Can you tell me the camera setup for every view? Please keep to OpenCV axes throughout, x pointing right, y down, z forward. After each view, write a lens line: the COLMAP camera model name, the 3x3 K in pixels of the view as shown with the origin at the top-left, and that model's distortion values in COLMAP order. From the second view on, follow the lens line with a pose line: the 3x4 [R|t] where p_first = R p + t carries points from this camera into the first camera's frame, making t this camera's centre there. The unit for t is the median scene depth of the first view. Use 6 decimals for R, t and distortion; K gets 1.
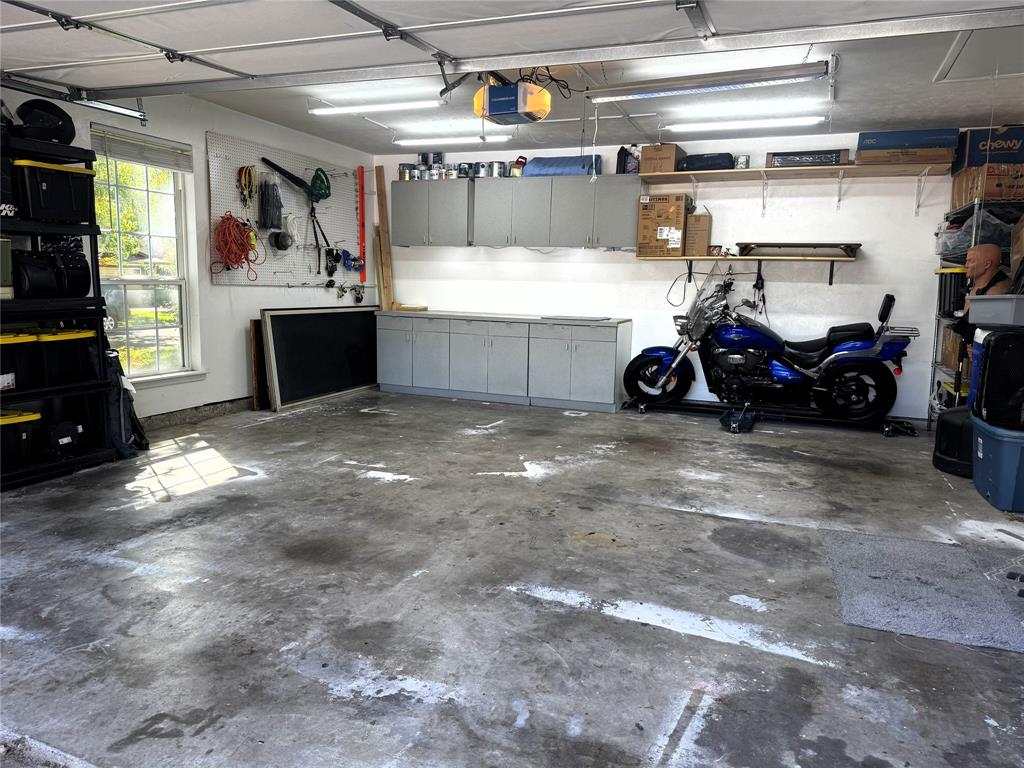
lens RADIAL K [[701.3, 0, 512.0], [0, 701.3, 384.0], [0, 0, 1]] dist [0.112525, -0.179618]
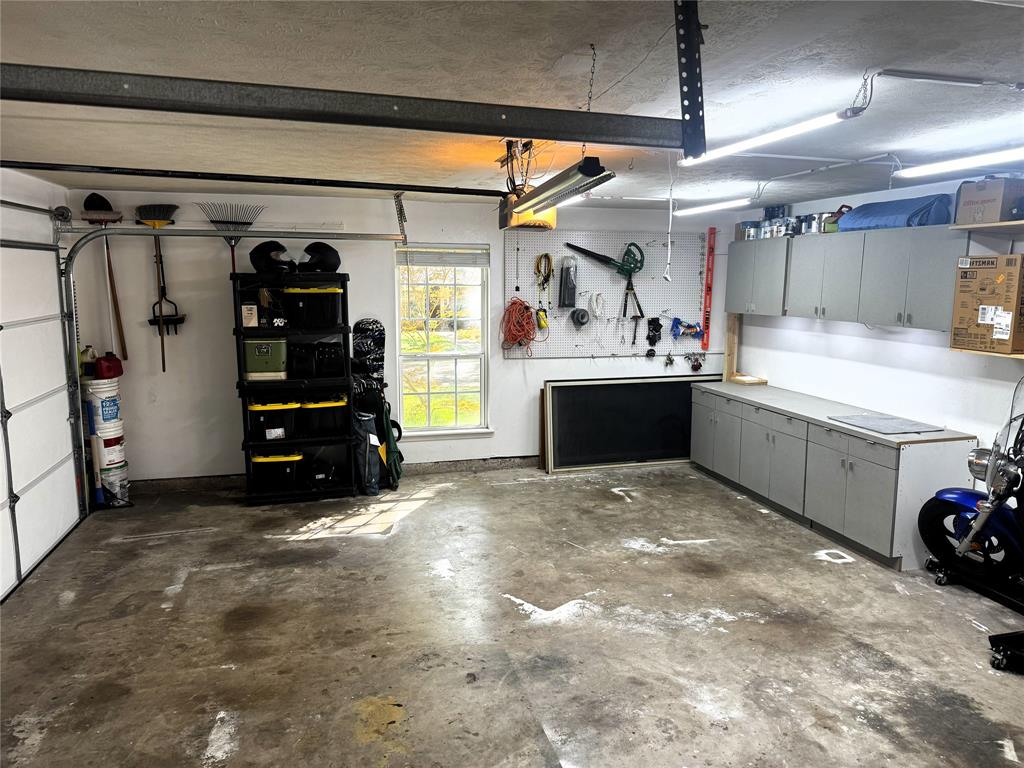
lens RADIAL K [[701.3, 0, 512.0], [0, 701.3, 384.0], [0, 0, 1]] dist [0.112525, -0.179618]
pose [[0.604418, 0.094756, -0.791012, 0.474903], [-0.105400, 0.993684, 0.038497, -0.133802], [0.789664, 0.060105, 0.610588, 0.282515]]
